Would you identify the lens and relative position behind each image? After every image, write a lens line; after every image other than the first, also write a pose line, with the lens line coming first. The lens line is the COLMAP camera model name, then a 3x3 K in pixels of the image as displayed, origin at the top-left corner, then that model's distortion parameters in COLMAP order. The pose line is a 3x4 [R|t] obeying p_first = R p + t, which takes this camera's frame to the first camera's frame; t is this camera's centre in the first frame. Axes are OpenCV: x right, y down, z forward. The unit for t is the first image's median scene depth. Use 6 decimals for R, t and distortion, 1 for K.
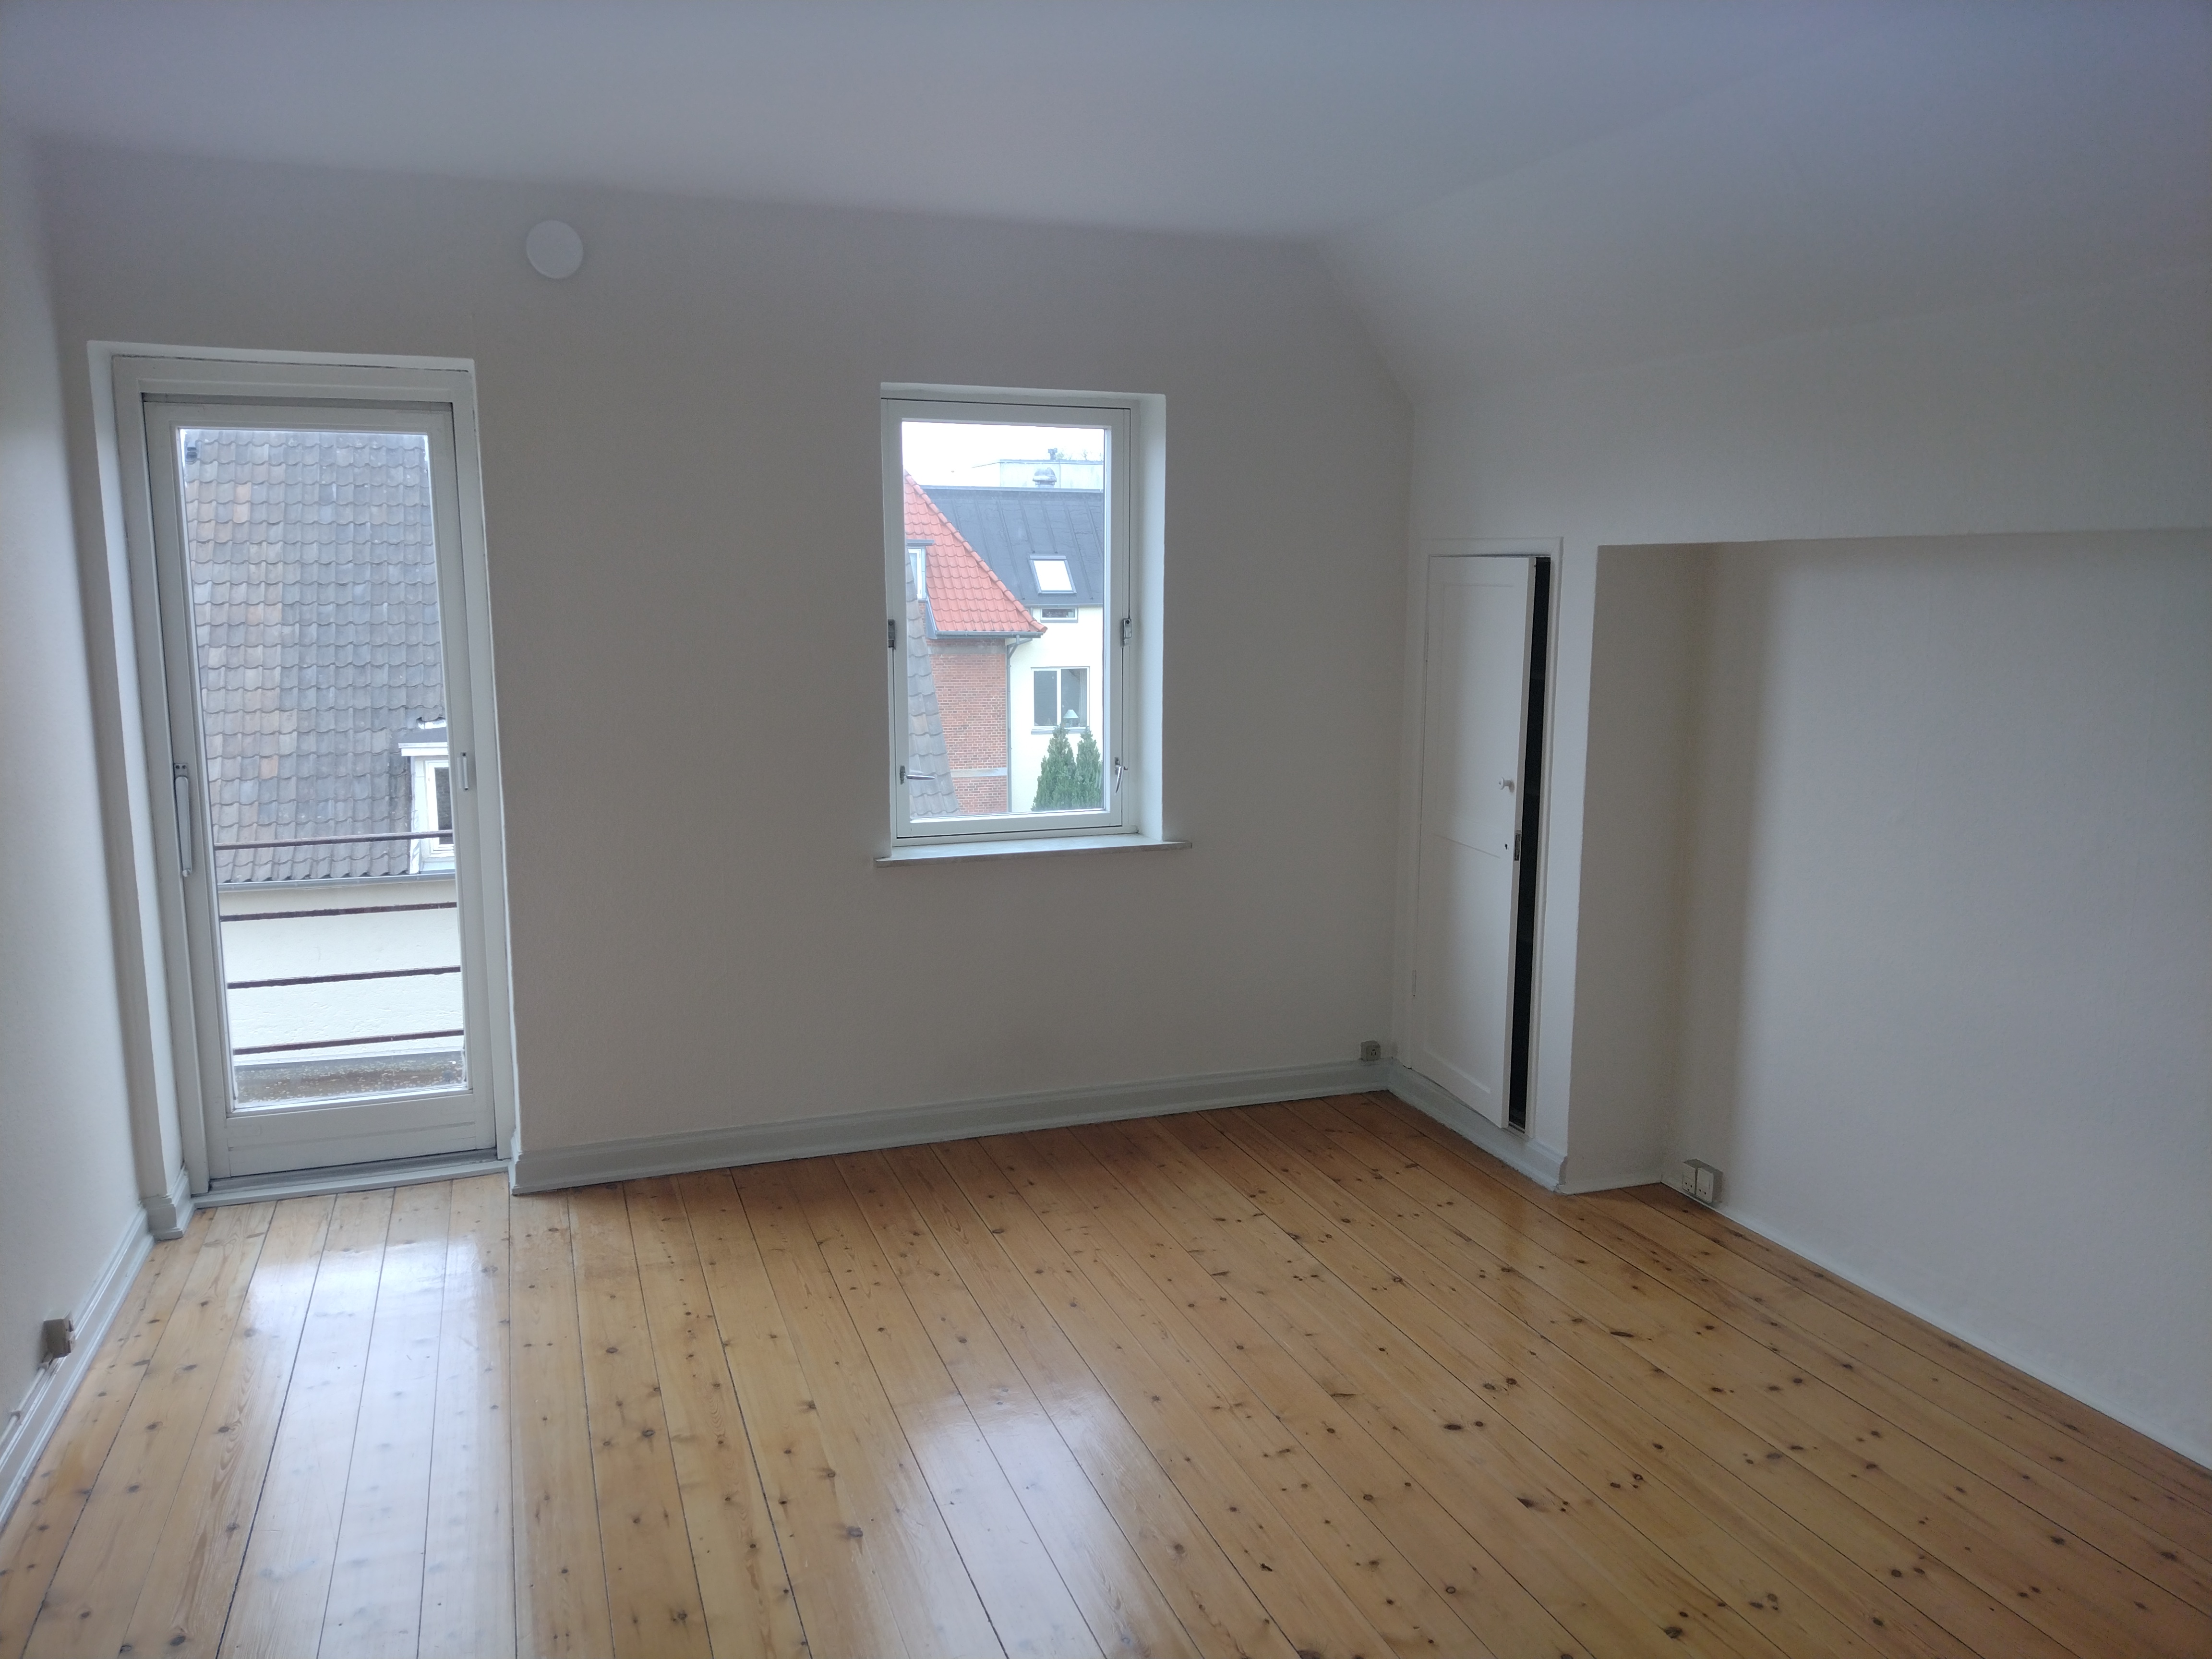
lens RADIAL K [[1613.2, 0, 1100.4], [0, 1613.2, 809.1], [0, 0, 1]] dist [0.123175, -0.166730]
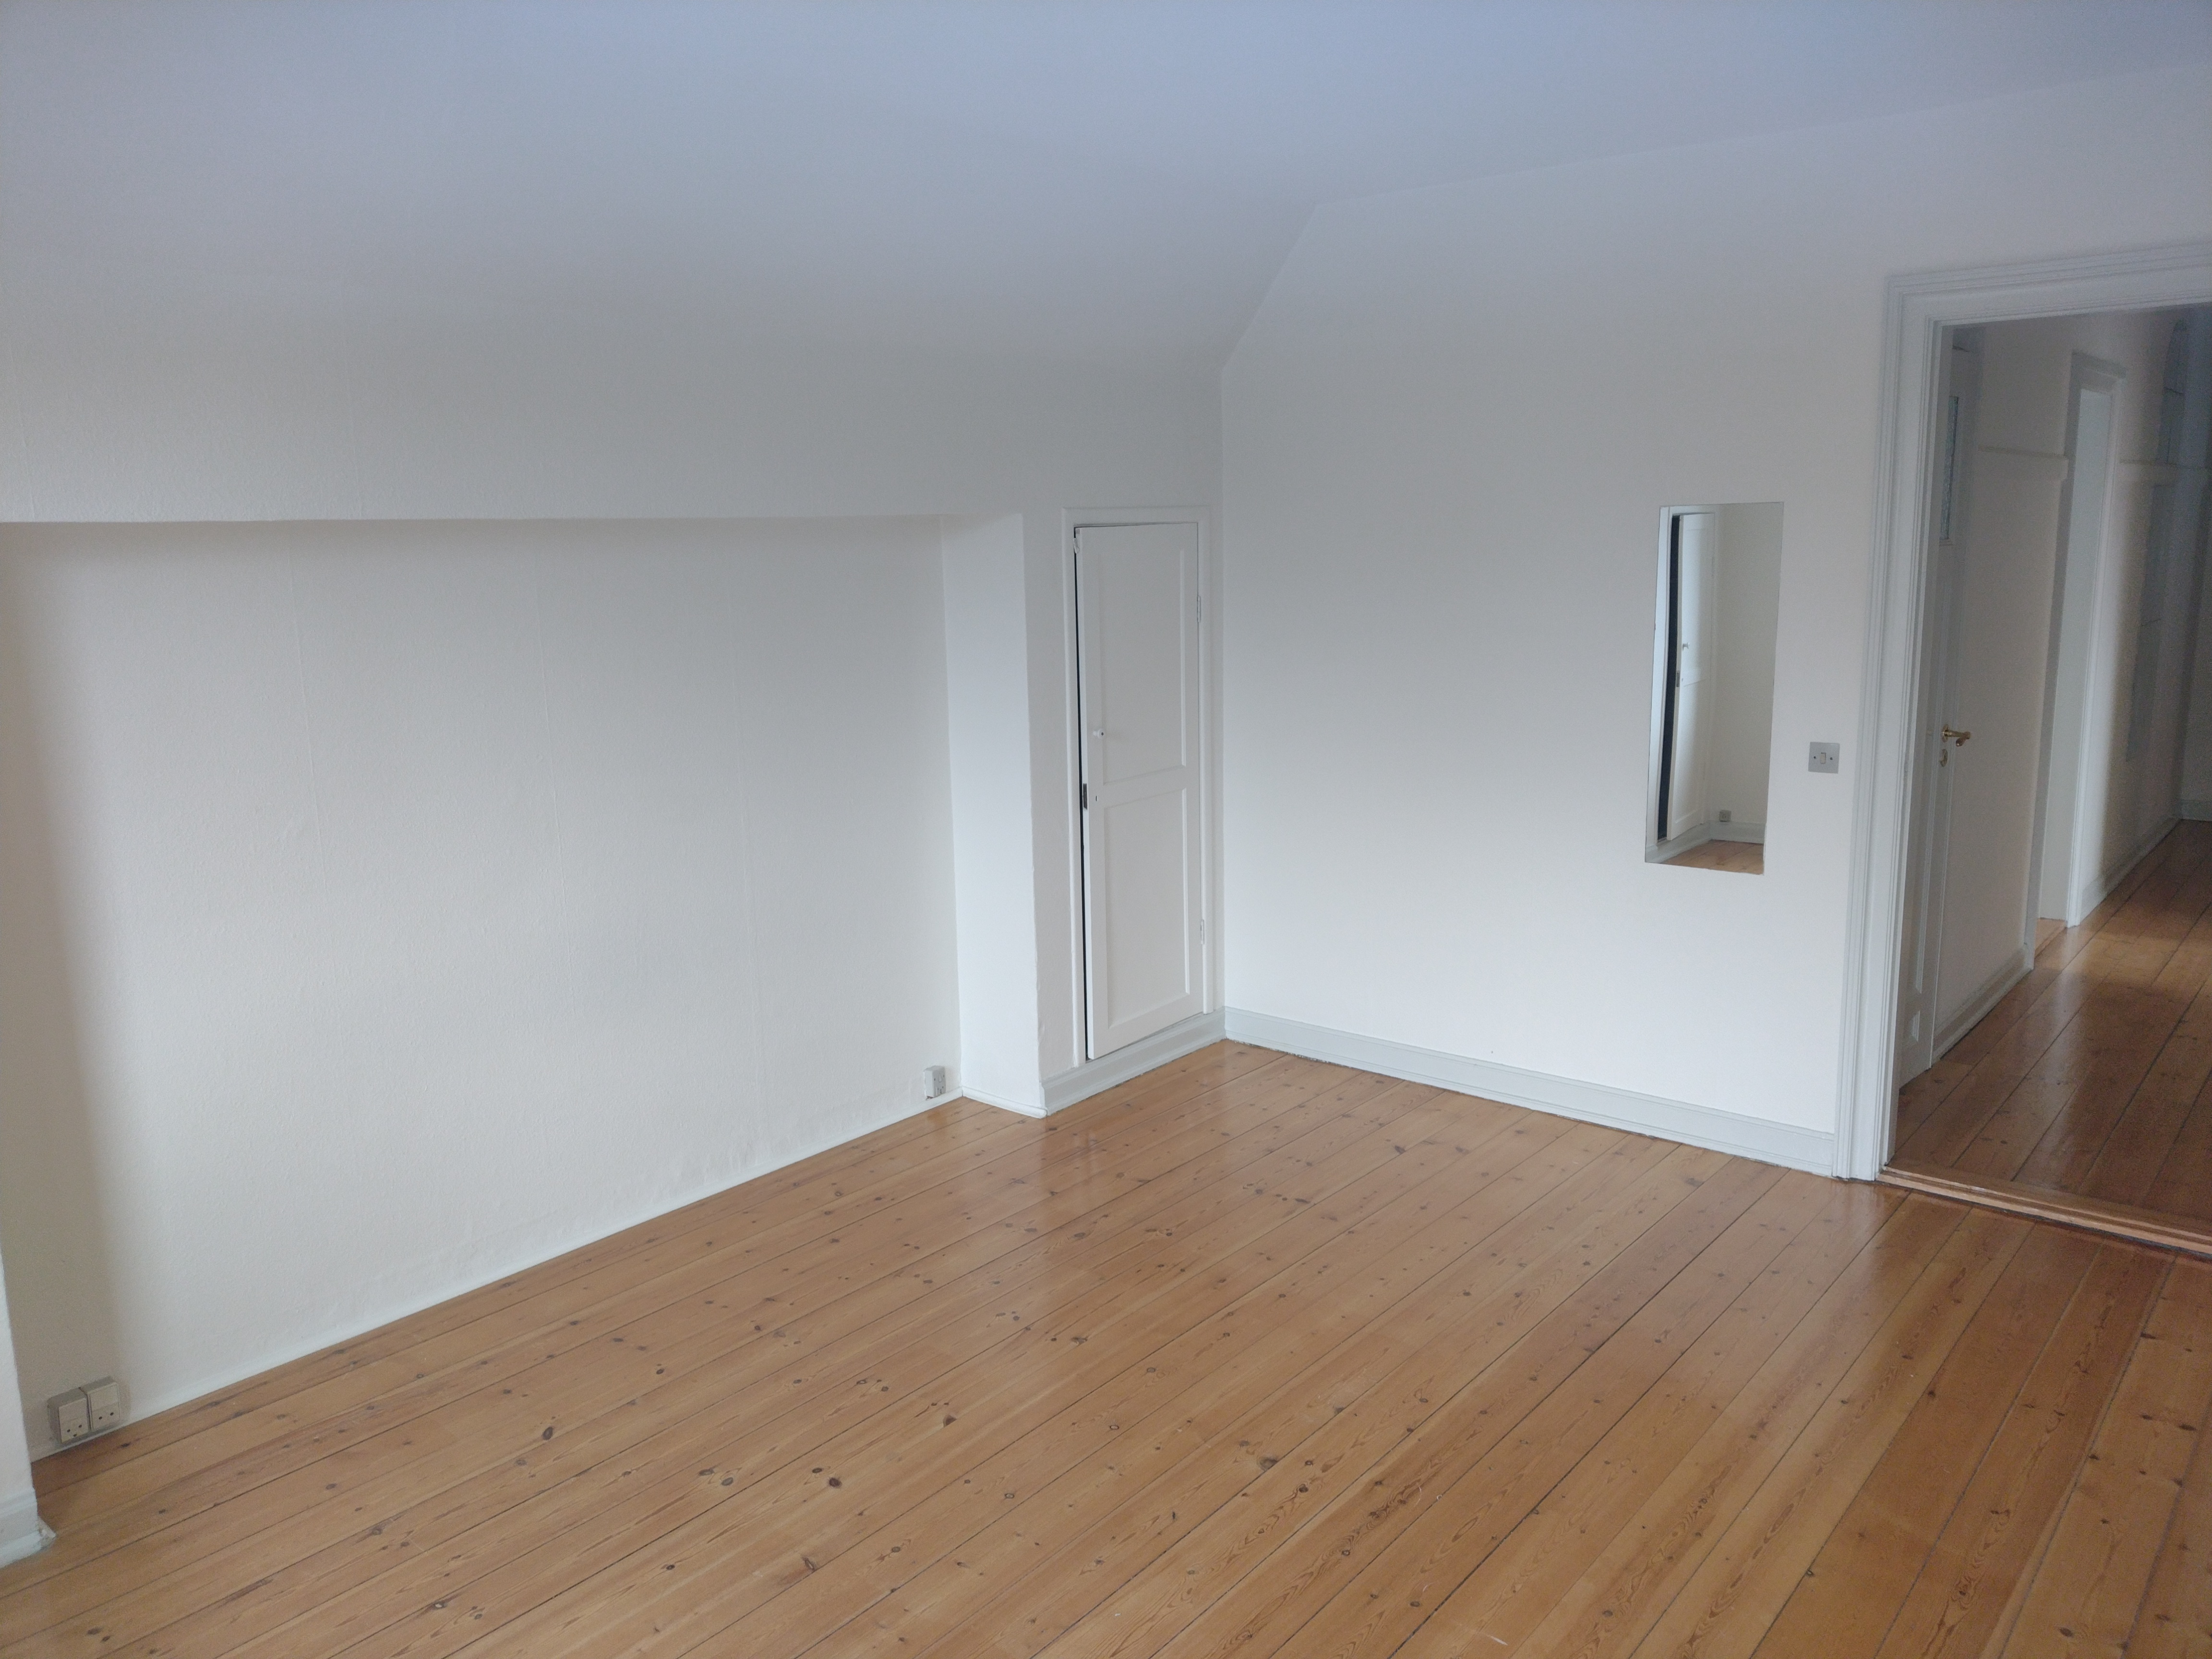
lens RADIAL K [[1613.2, 0, 1104.8], [0, 1613.2, 814.0], [0, 0, 1]] dist [0.103307, -0.160983]
pose [[-0.489685, -0.141758, 0.860298, -0.371900], [0.150166, 0.958238, 0.243372, -0.113390], [-0.858871, 0.248363, -0.447947, 0.744990]]
